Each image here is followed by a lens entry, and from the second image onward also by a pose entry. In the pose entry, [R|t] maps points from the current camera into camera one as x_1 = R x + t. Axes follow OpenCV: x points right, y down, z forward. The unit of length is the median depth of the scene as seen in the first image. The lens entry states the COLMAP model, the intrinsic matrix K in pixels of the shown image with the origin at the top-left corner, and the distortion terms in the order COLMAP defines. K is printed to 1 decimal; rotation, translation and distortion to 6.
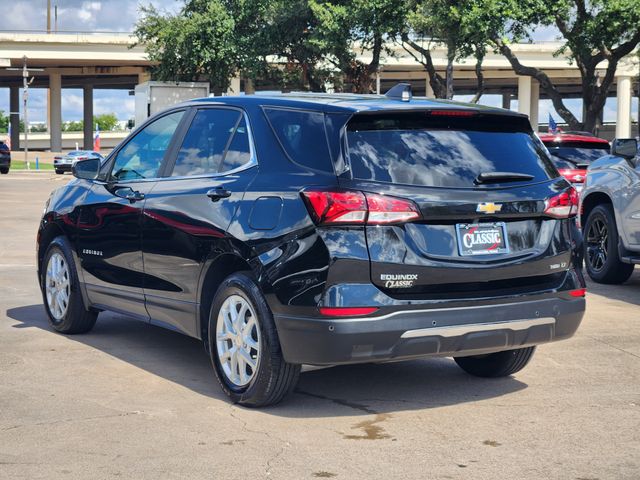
lens RADIAL K [[1202.6, 0, 290.1], [0, 1202.6, 238.9], [0, 0, 1]] dist [0.002766, 0.236383]
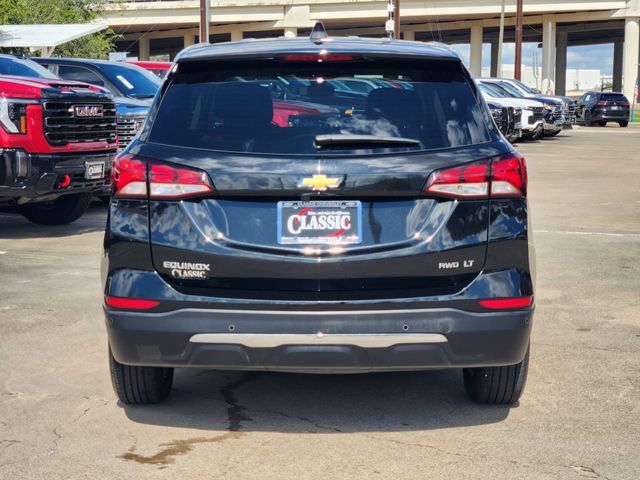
lens RADIAL K [[1202.6, 0, 290.1], [0, 1202.6, 238.9], [0, 0, 1]] dist [0.002766, 0.236383]
pose [[0.839416, 0.064254, -0.539678, 0.559416], [-0.033783, 0.997235, 0.066184, -0.039882], [0.542439, -0.037324, 0.839266, 0.358065]]
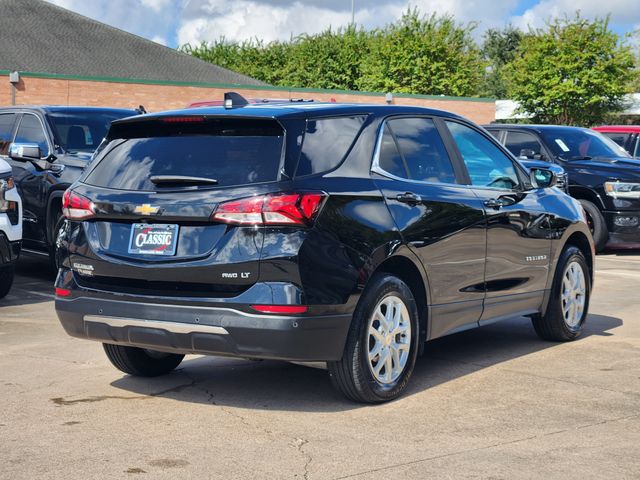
lens RADIAL K [[1197.3, 0, 334.6], [0, 1197.3, 240.8], [0, 0, 1]] dist [0.009721, 0.152212]
pose [[0.436200, 0.054703, -0.898186, 1.174777], [-0.064521, 0.997483, 0.029416, -0.040120], [0.897534, 0.045121, 0.438631, 0.692423]]
